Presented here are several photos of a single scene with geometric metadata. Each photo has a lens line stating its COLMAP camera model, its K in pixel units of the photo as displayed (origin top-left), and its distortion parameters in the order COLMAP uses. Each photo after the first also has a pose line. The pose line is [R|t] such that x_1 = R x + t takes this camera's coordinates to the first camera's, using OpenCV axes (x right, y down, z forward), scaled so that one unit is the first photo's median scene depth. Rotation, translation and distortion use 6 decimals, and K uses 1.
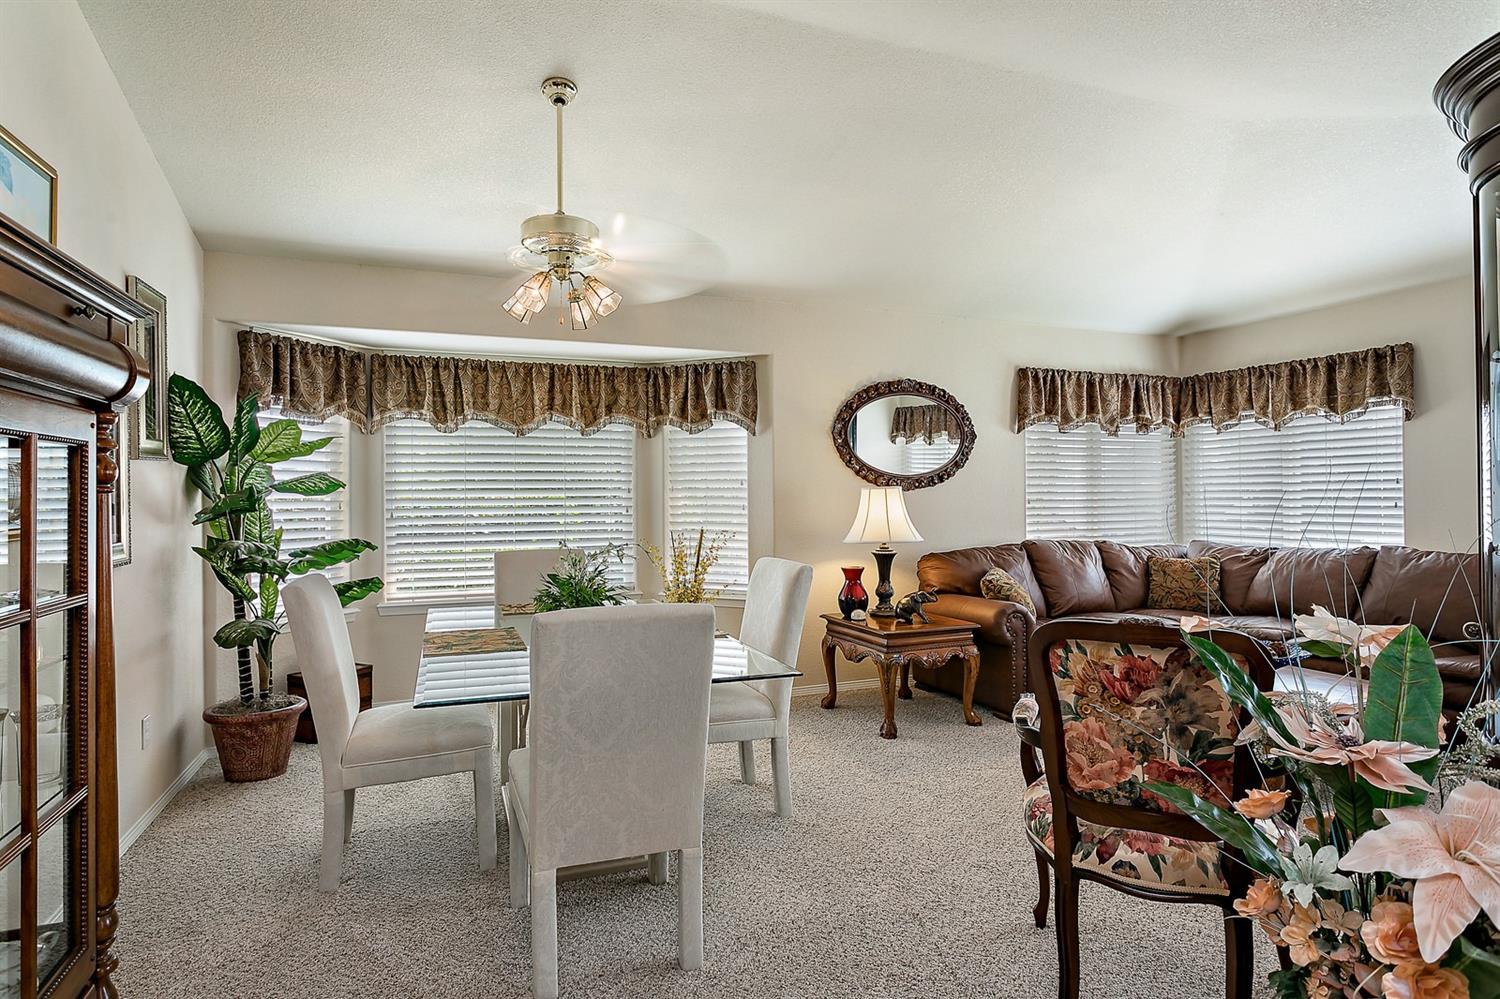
lens RADIAL K [[777.8, 0, 710.8], [0, 777.8, 495.8], [0, 0, 1]] dist [0.002088, 0.000876]
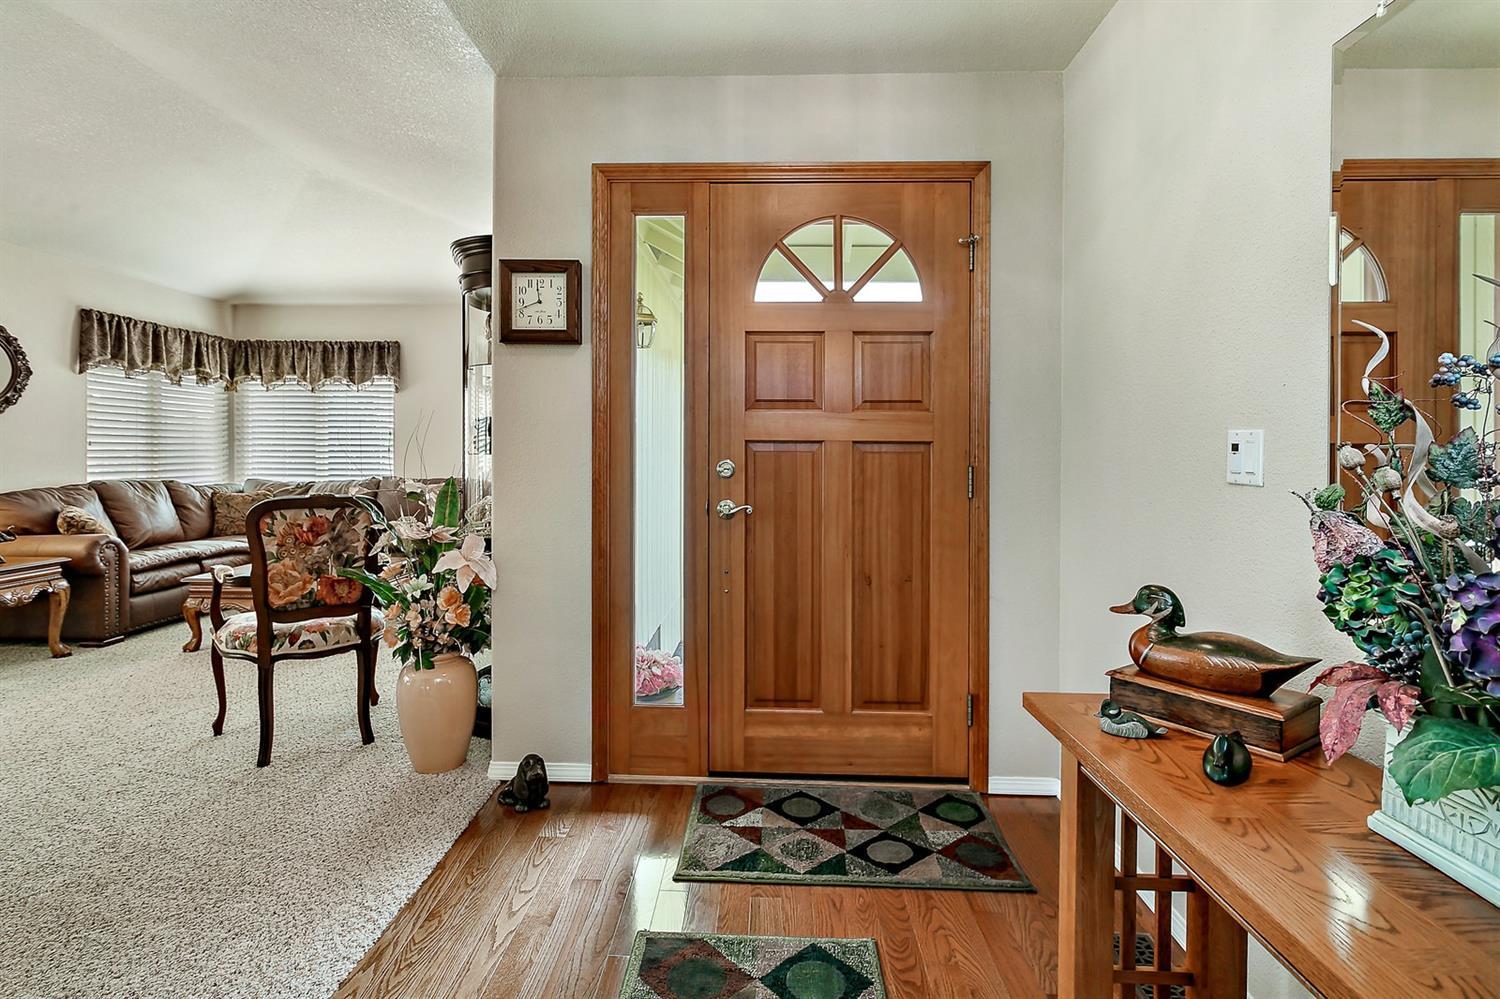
lens RADIAL K [[720.3, 0, 747.3], [0, 720.3, 455.2], [0, 0, 1]] dist [0.001584, 0.000517]
pose [[0.354656, 0.000658, 0.934997, -0.160527], [-0.006612, 0.999977, 0.001805, 0.015888], [-0.934974, -0.006823, 0.354652, -0.121337]]
